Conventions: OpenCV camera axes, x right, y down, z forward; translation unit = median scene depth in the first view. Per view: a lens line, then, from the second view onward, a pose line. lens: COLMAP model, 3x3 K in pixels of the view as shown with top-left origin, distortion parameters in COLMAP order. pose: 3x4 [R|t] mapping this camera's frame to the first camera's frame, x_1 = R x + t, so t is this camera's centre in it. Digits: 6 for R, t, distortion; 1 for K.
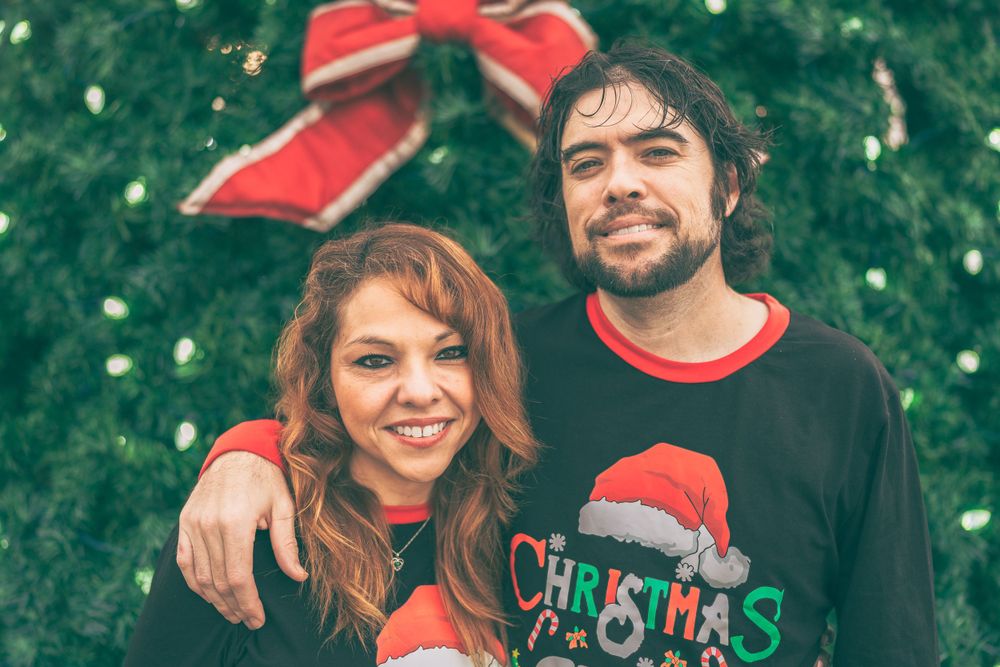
lens RADIAL K [[939.5, 0, 503.0], [0, 939.5, 338.7], [0, 0, 1]] dist [0.017244, 0.000000]
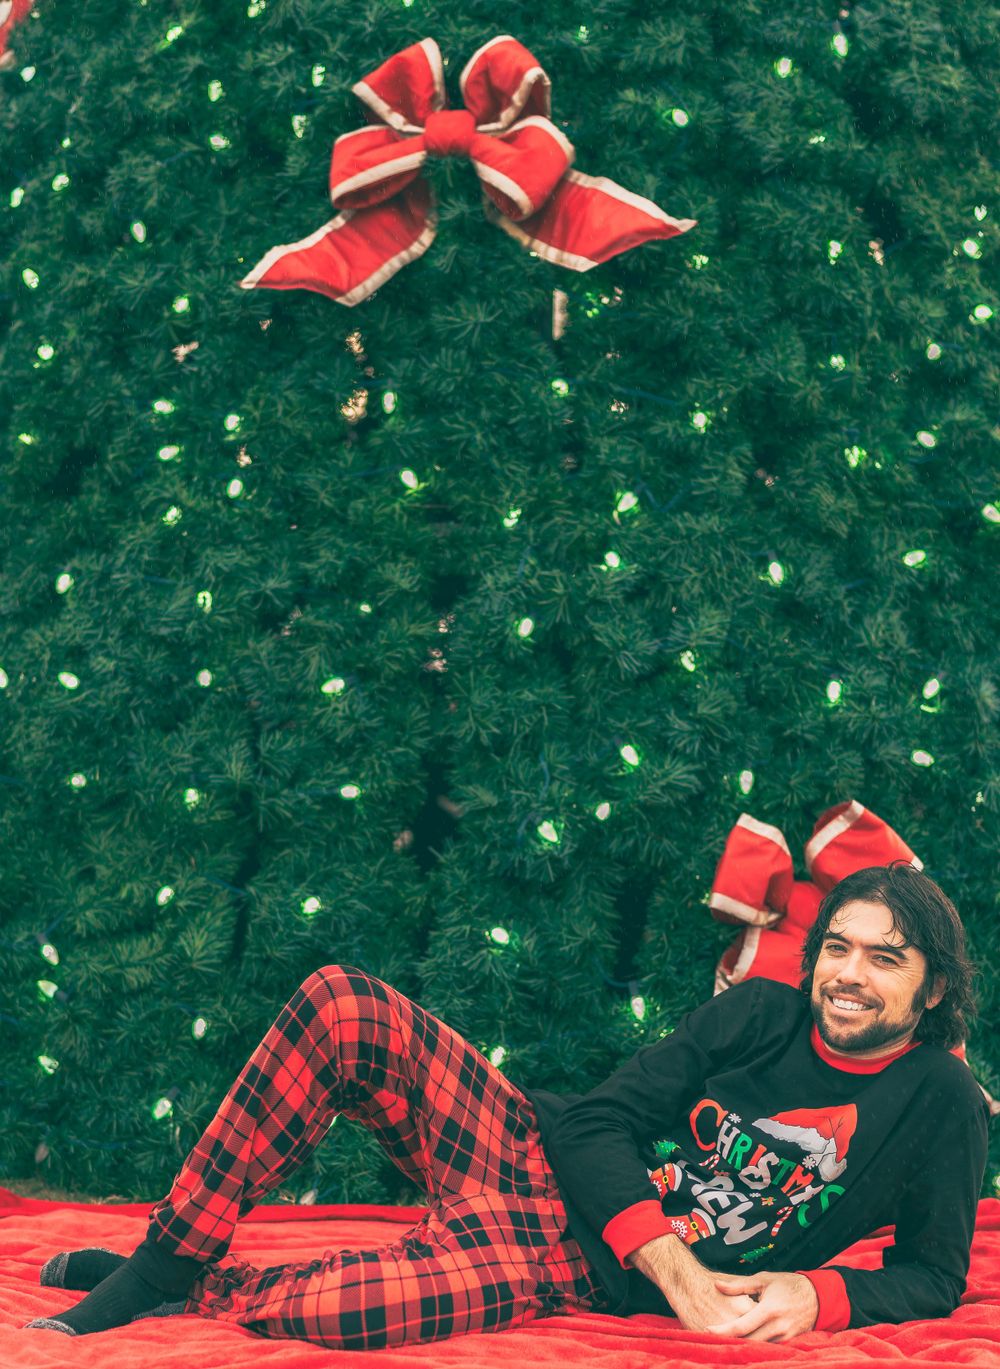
lens RADIAL K [[1421.6, 0, 488.0], [0, 1421.6, 687.6], [0, 0, 1]] dist [-0.000434, 0.000000]
pose [[0.998272, -0.009787, -0.057939, 0.083189], [0.008119, 0.999548, -0.028957, 0.397687], [0.058196, 0.028437, 0.997900, -0.751223]]
